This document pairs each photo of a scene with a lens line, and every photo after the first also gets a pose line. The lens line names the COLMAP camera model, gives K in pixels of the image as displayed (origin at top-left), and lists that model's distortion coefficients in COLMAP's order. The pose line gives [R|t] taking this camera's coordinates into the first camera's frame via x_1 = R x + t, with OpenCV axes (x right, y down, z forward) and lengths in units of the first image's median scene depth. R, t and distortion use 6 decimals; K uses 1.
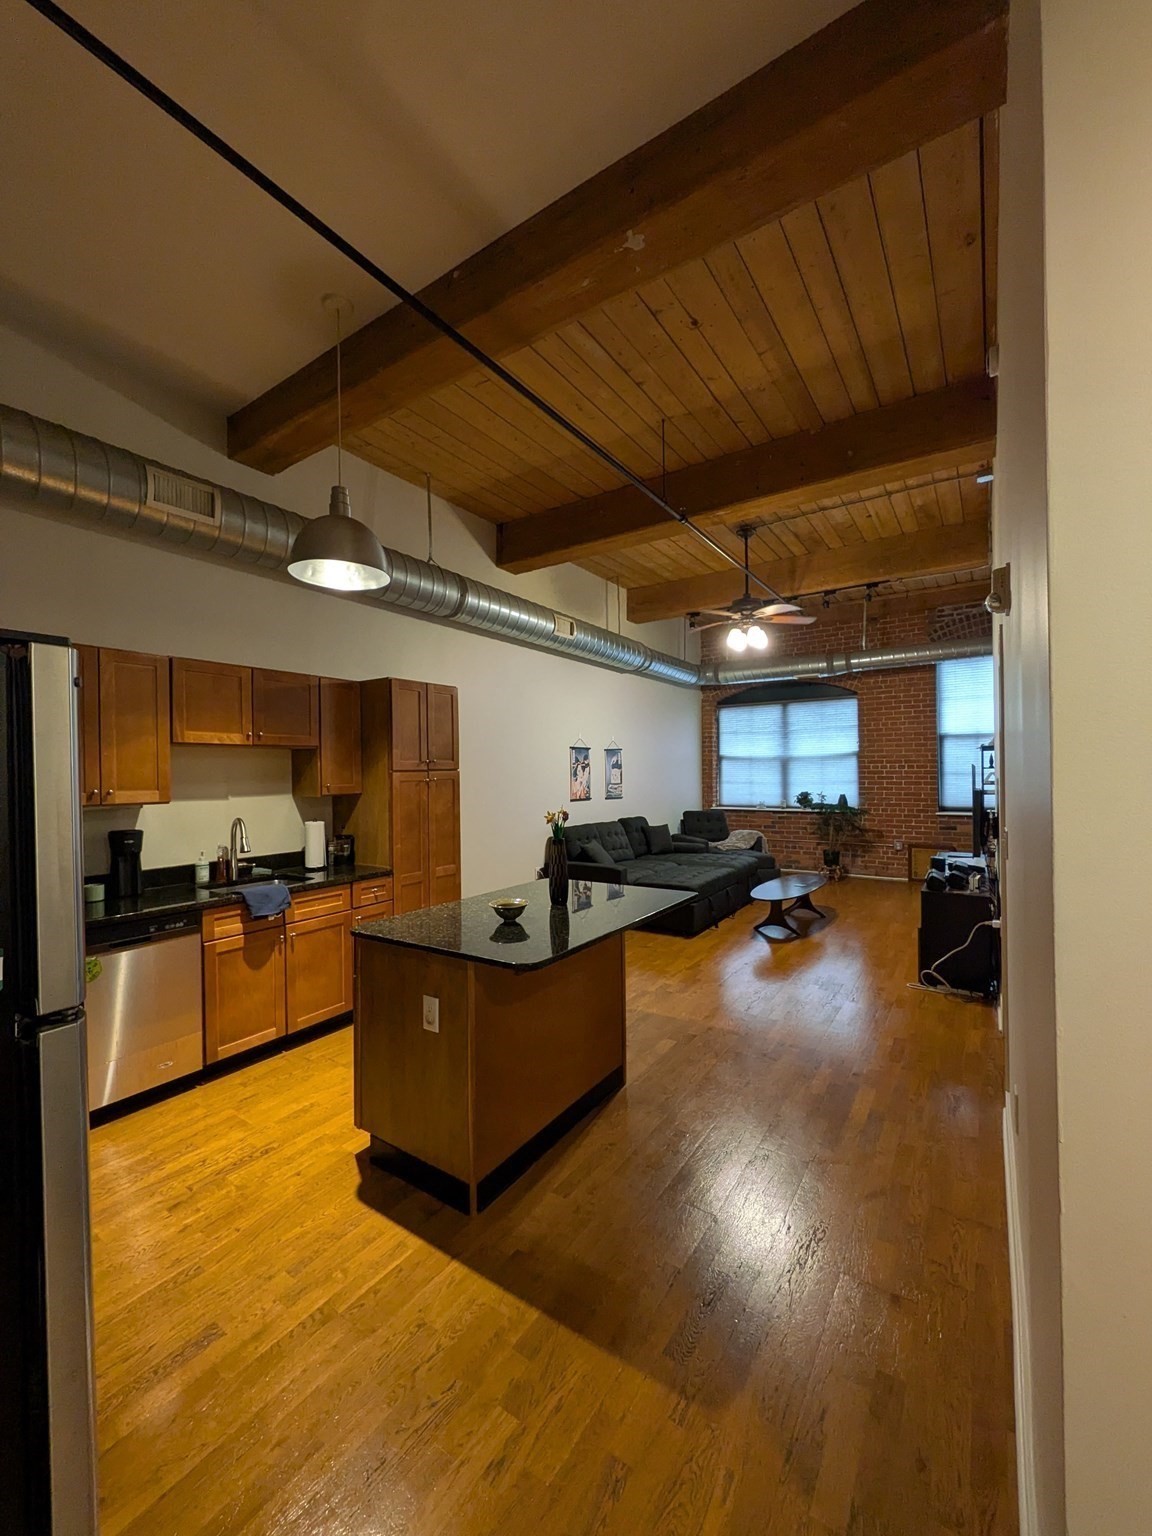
lens RADIAL K [[612.1, 0, 560.4], [0, 612.1, 770.8], [0, 0, 1]] dist [-0.008730, -0.001080]
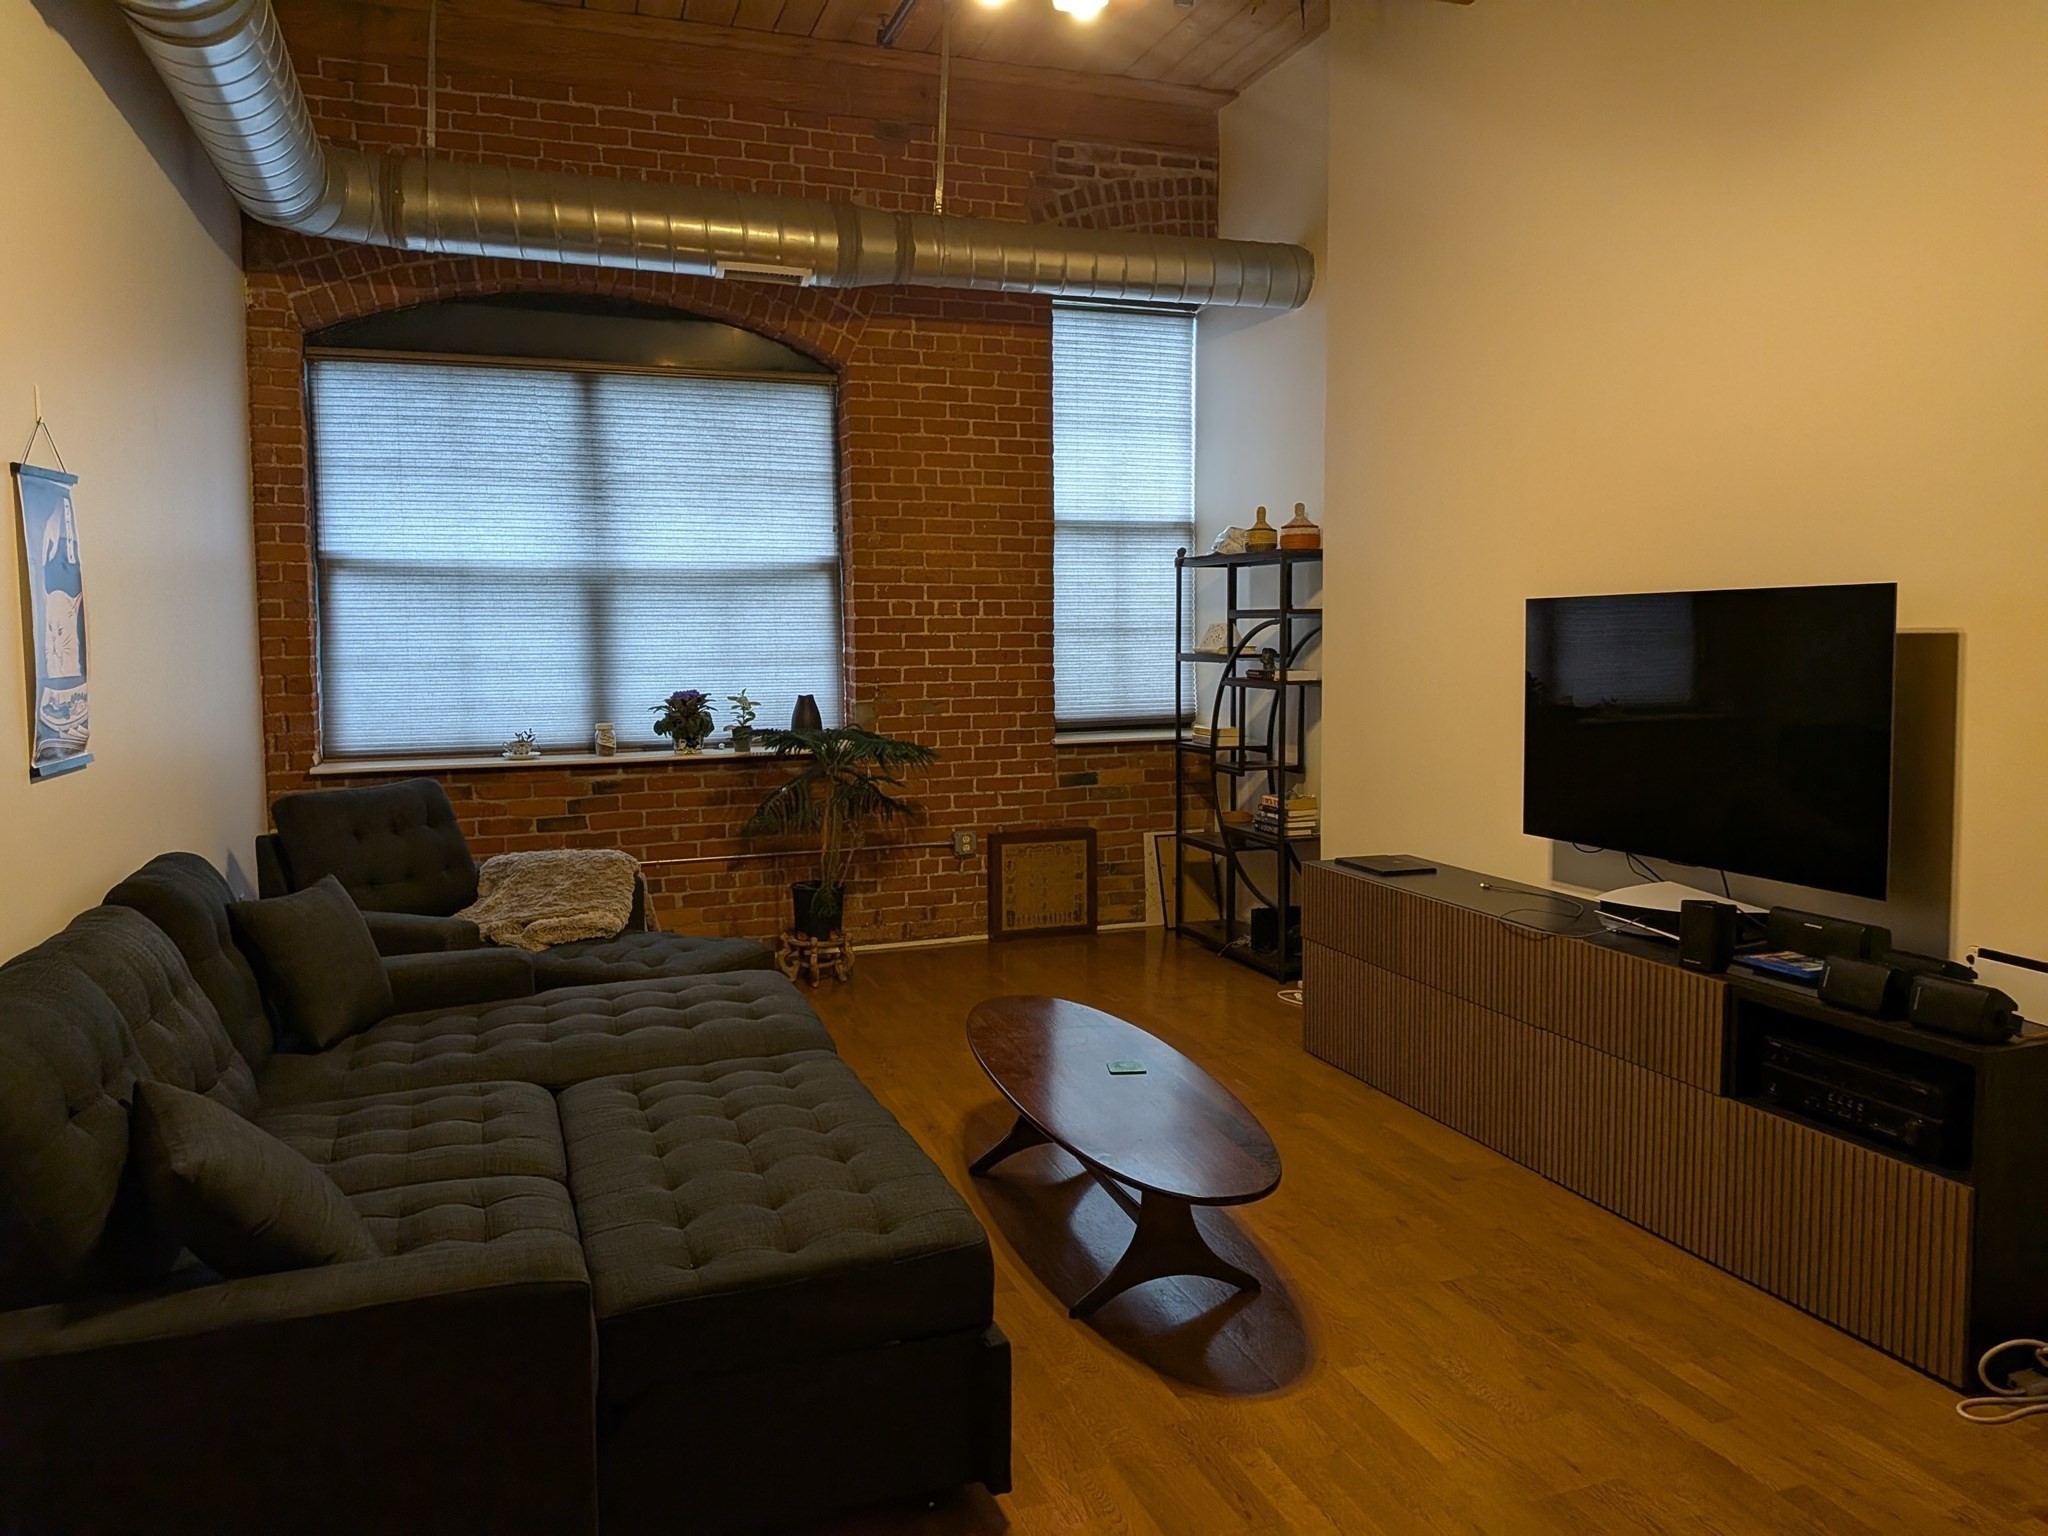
lens RADIAL K [[1471.7, 0, 1085.0], [0, 1471.7, 757.8], [0, 0, 1]] dist [0.040074, -0.082671]
pose [[0.564296, -0.068726, 0.822707, -0.113080], [-0.000740, 0.996486, 0.083751, 0.010794], [-0.825572, -0.047869, 0.562262, 0.724795]]
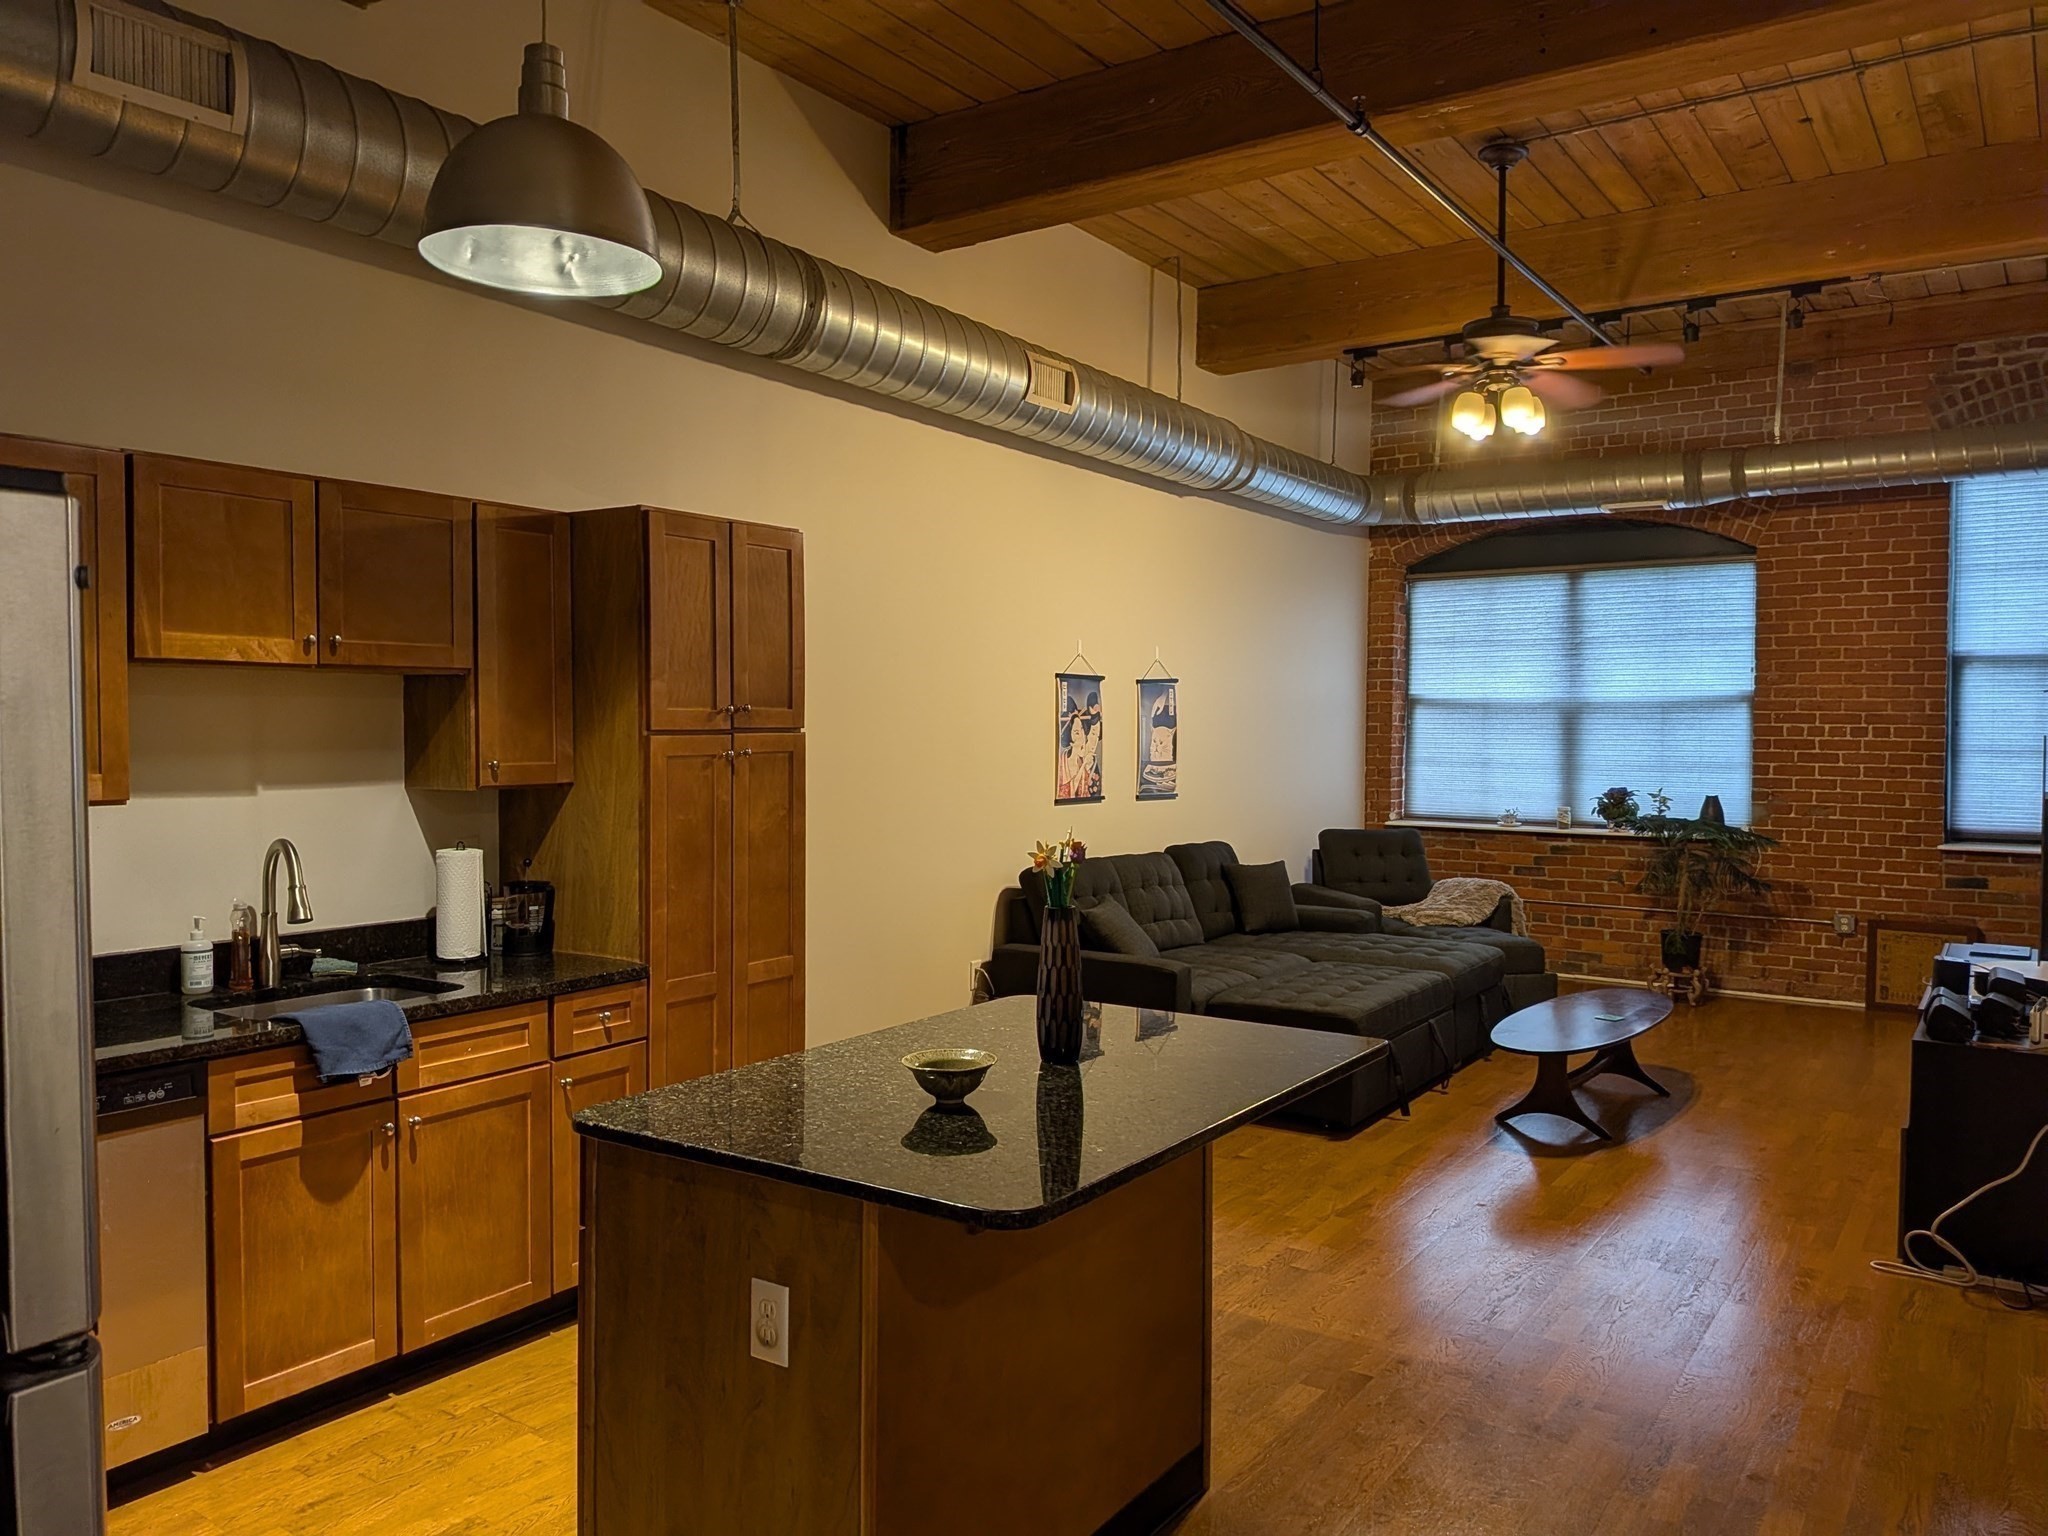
lens RADIAL K [[1471.7, 0, 987.1], [0, 1471.7, 765.9], [0, 0, 1]] dist [0.040074, -0.082671]
pose [[0.999773, 0.016509, -0.013473, -0.019753], [-0.016092, 0.999405, 0.030501, -0.007045], [0.013969, -0.030277, 0.999444, -0.002029]]
